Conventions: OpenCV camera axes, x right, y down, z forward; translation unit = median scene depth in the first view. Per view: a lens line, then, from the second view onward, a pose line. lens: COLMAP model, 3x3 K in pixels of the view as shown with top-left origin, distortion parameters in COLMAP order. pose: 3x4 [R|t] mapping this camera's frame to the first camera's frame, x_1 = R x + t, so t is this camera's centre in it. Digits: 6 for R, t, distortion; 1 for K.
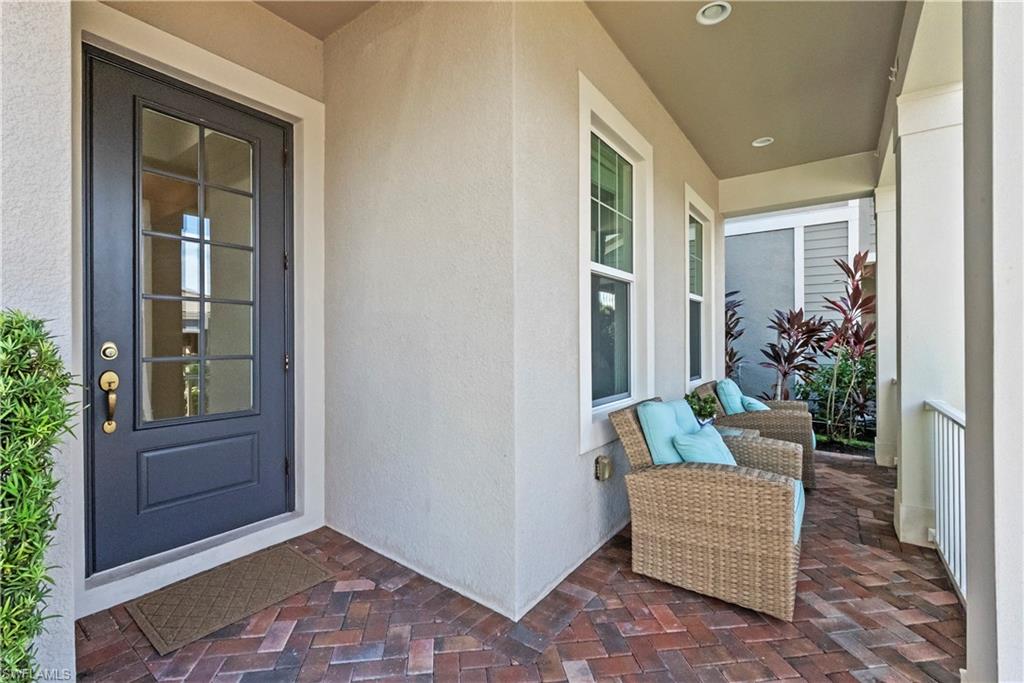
lens RADIAL K [[450.5, 0, 513.0], [0, 450.5, 339.3], [0, 0, 1]] dist [-0.001274, 0.000758]
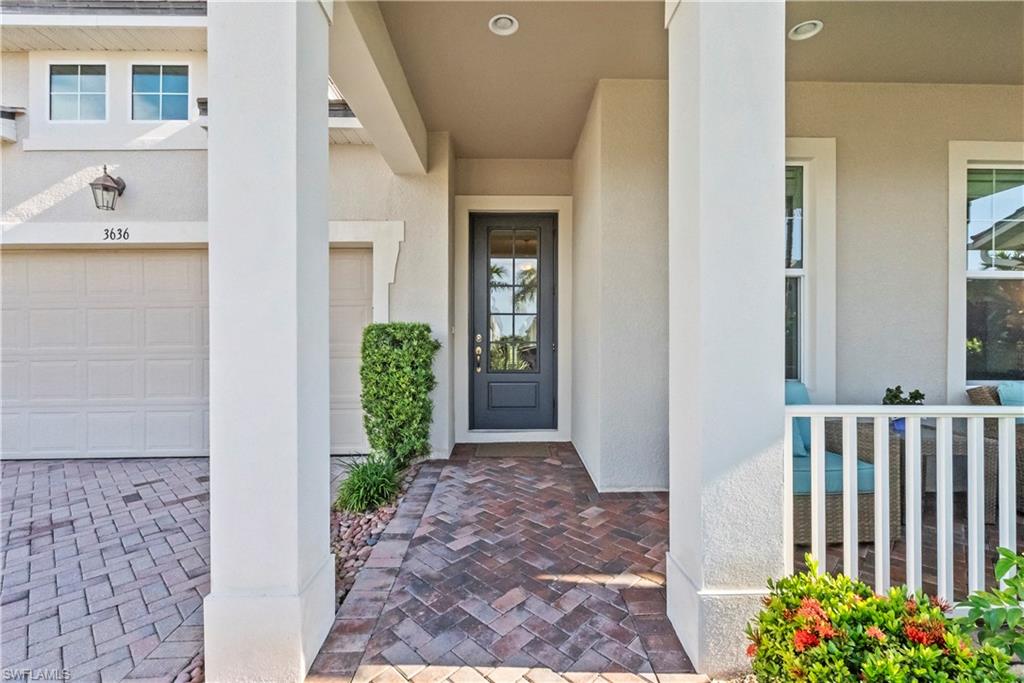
lens RADIAL K [[450.5, 0, 509.2], [0, 450.5, 339.7], [0, 0, 1]] dist [-0.001274, 0.000758]
pose [[0.604086, -0.000222, -0.796919, 1.050783], [-0.004657, 0.999982, -0.003810, 0.042030], [0.796906, 0.006013, 0.604074, -0.290998]]
